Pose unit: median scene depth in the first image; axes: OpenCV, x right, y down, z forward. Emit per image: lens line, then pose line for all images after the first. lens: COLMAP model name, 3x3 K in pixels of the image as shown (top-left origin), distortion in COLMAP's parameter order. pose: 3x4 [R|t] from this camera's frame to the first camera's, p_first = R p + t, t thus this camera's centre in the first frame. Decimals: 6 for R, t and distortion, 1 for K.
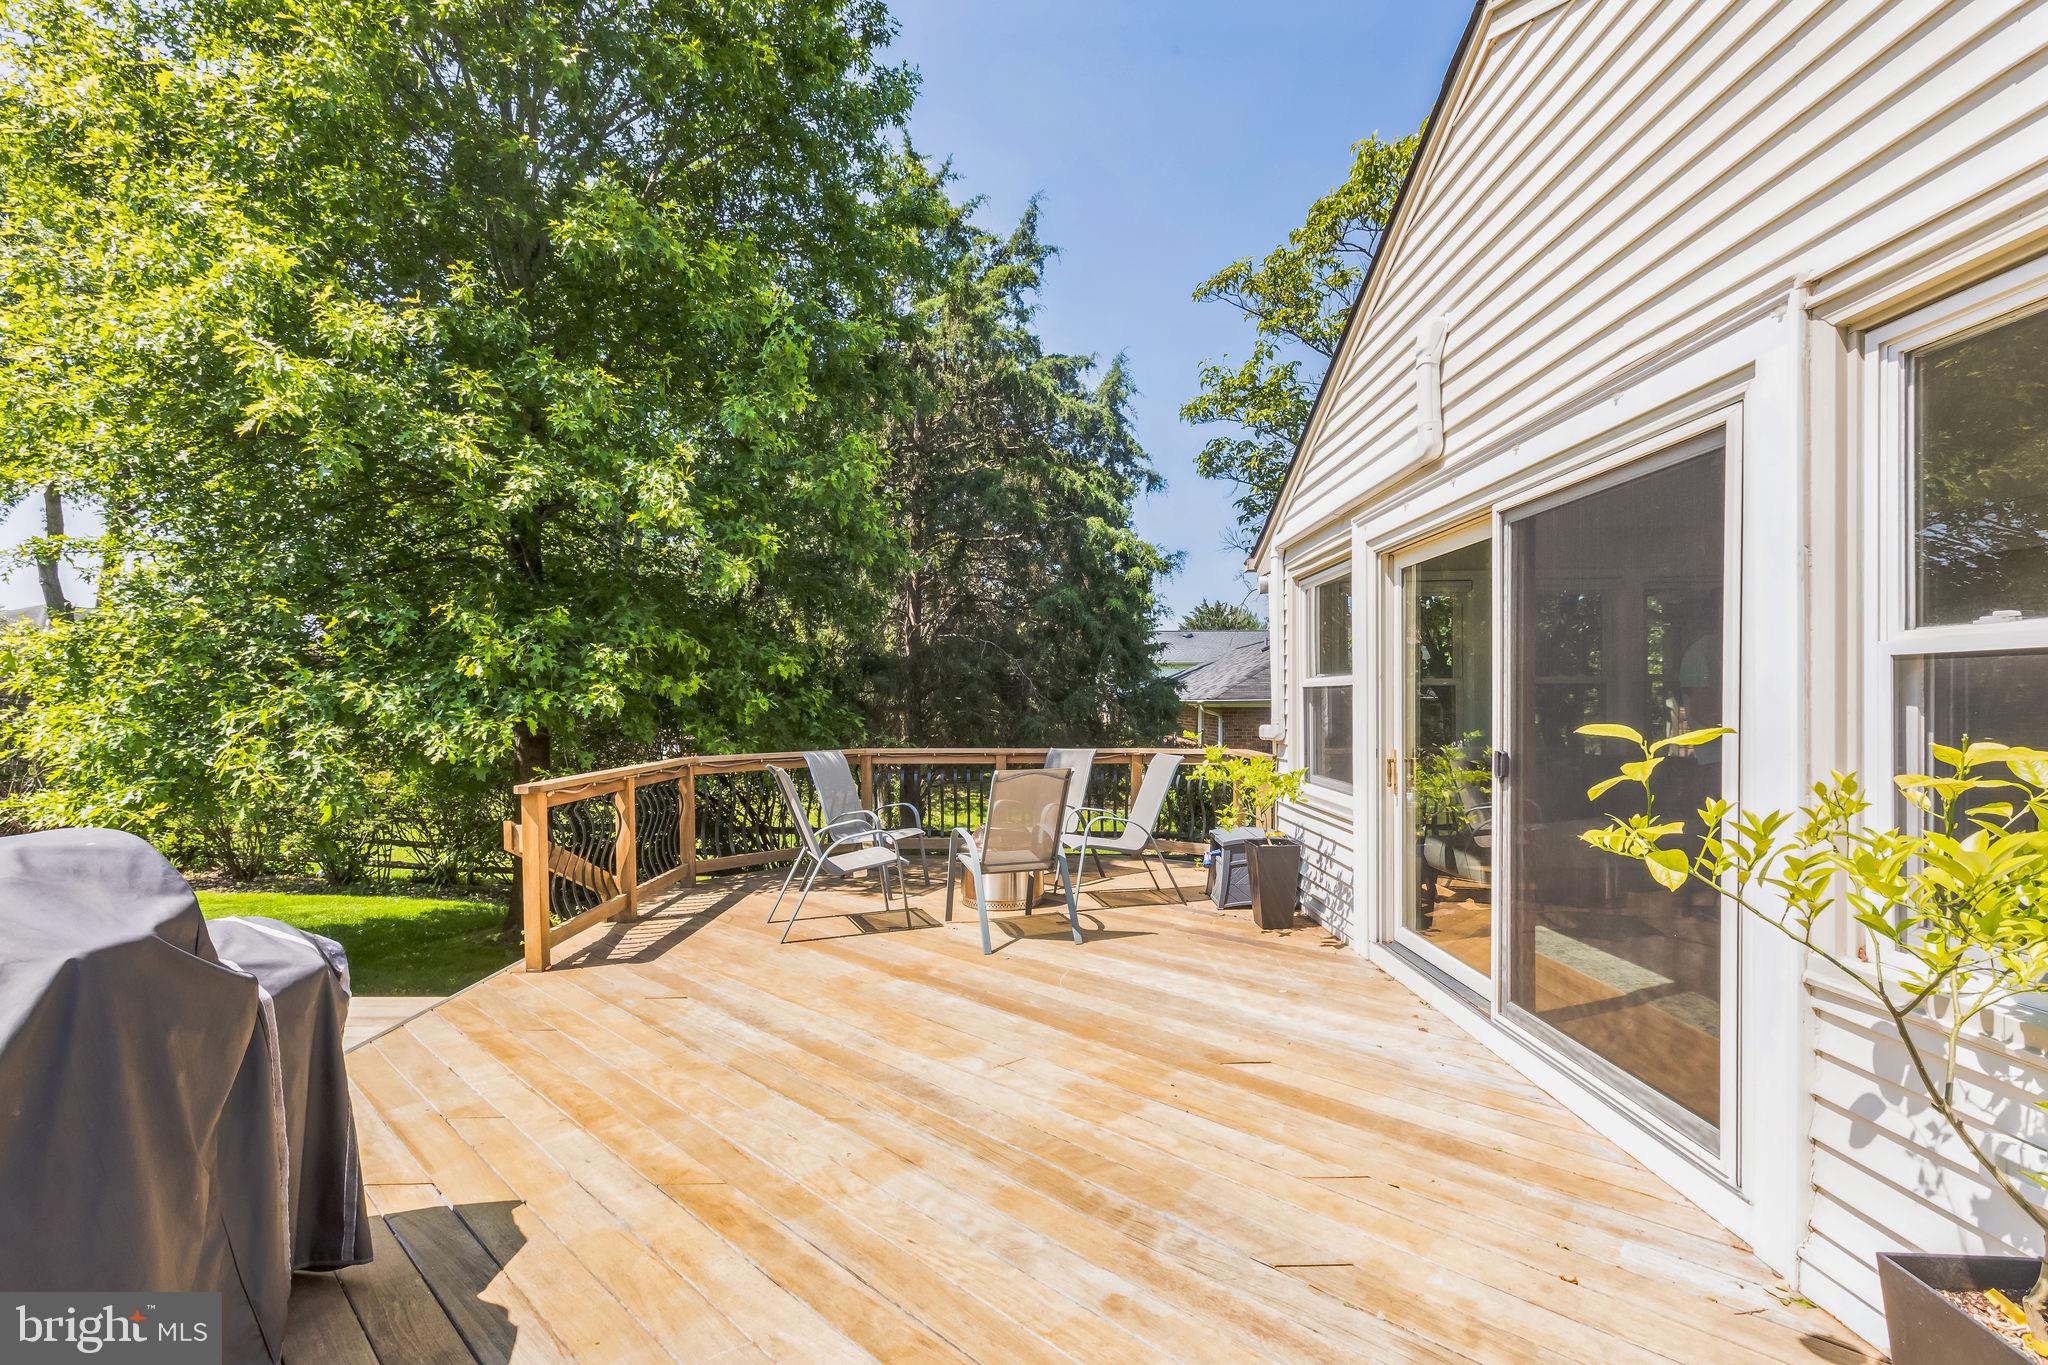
lens RADIAL K [[912.3, 0, 1024.0], [0, 912.3, 682.5], [0, 0, 1]] dist [-0.000845, -0.000135]
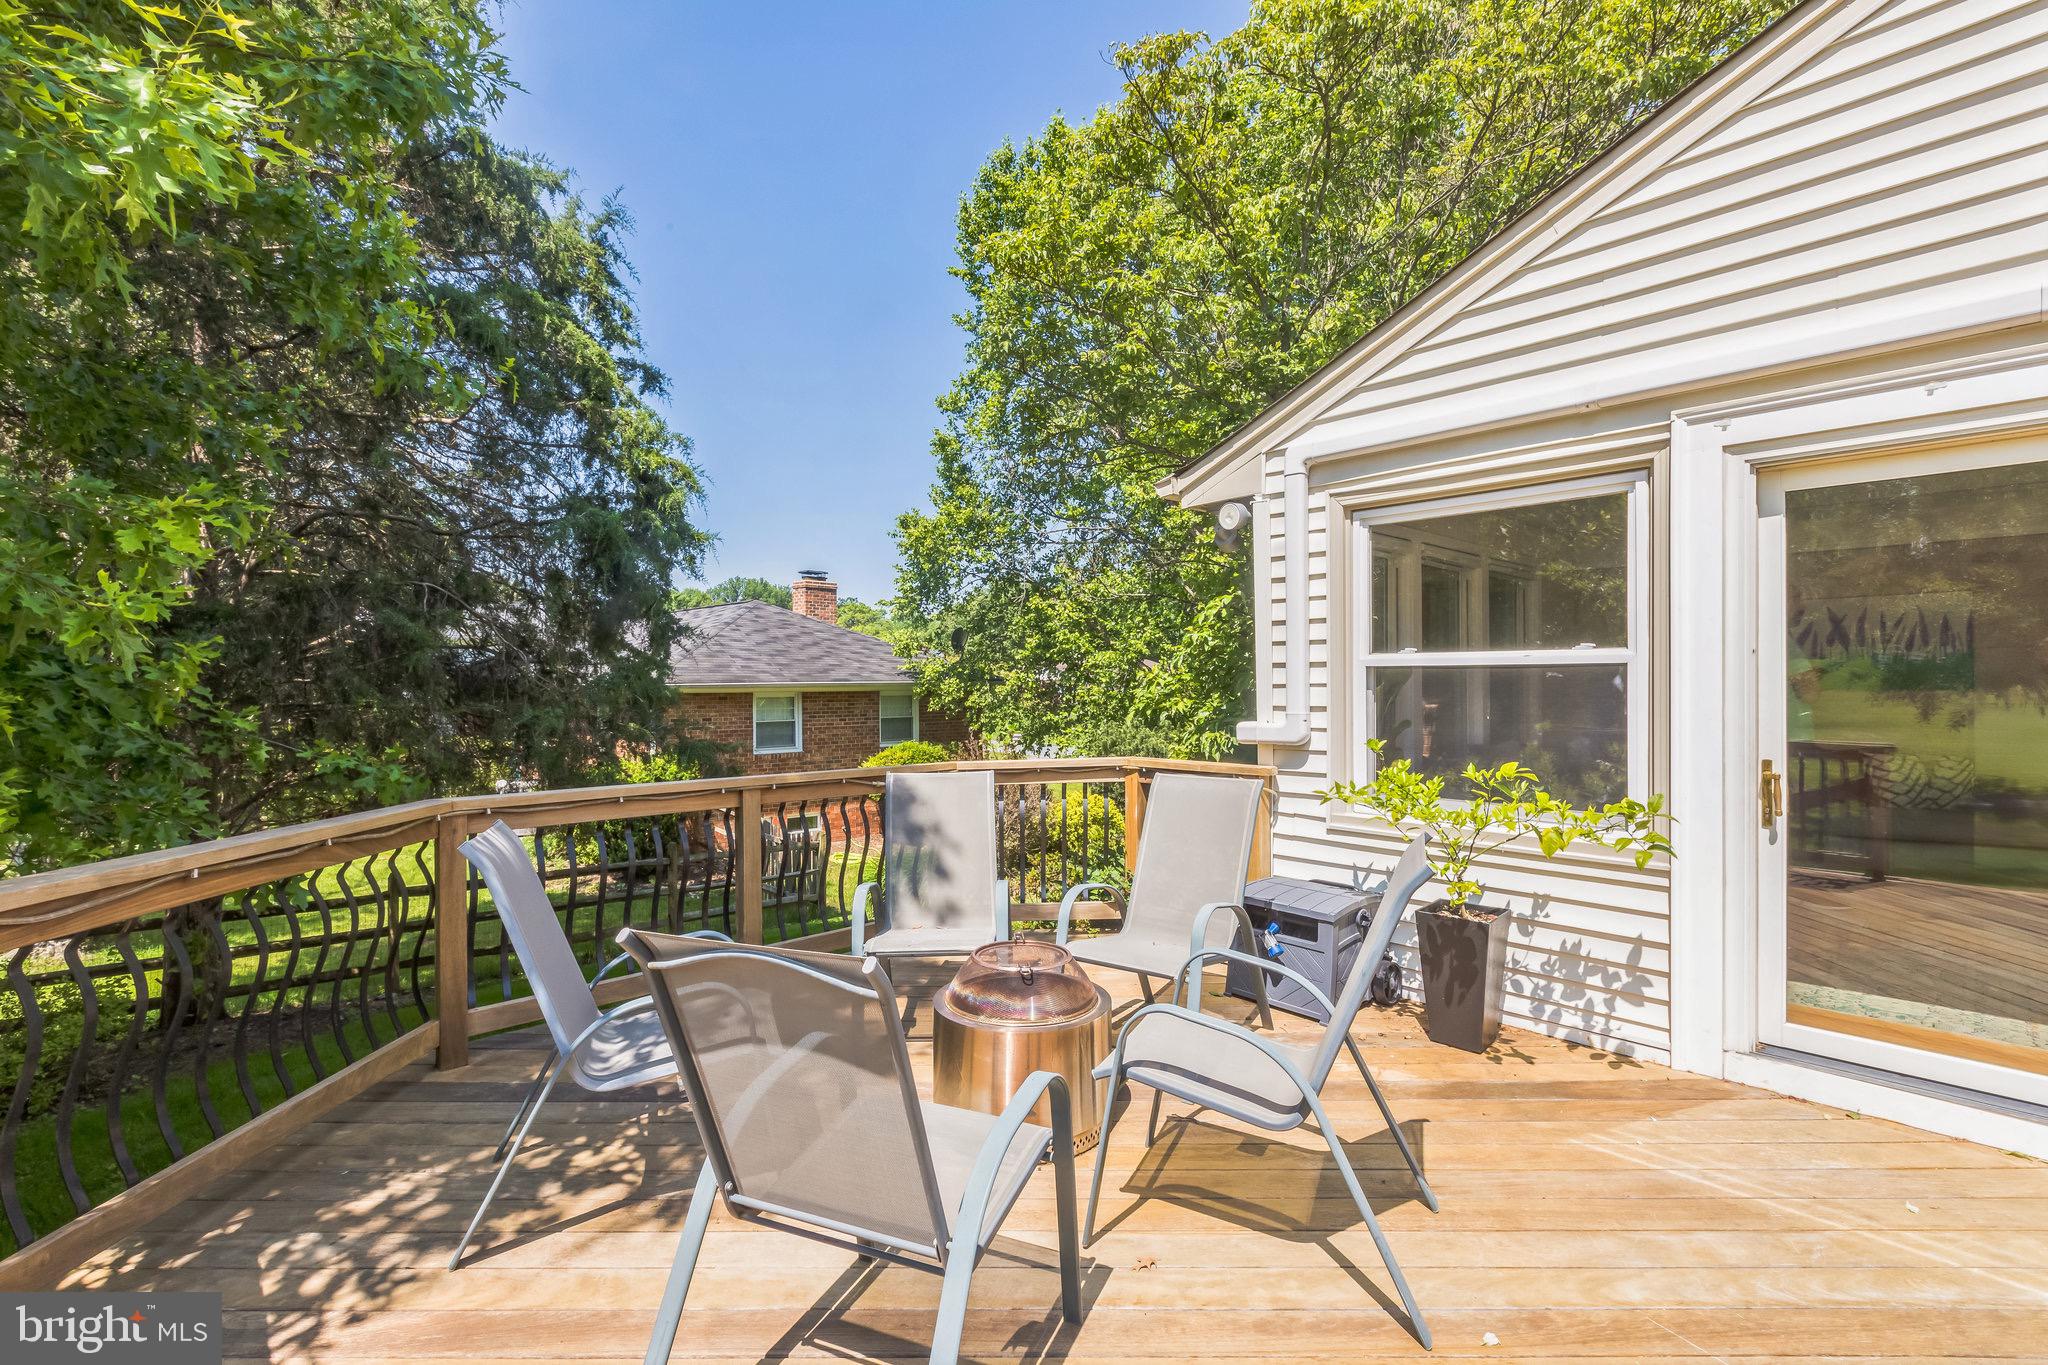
lens RADIAL K [[912.3, 0, 1024.0], [0, 912.3, 682.5], [0, 0, 1]] dist [-0.000845, -0.000135]
pose [[0.742834, -0.011125, 0.669384, -0.393217], [-0.010092, 0.999562, 0.027812, -0.000219], [-0.669400, -0.027415, 0.742396, 0.755828]]
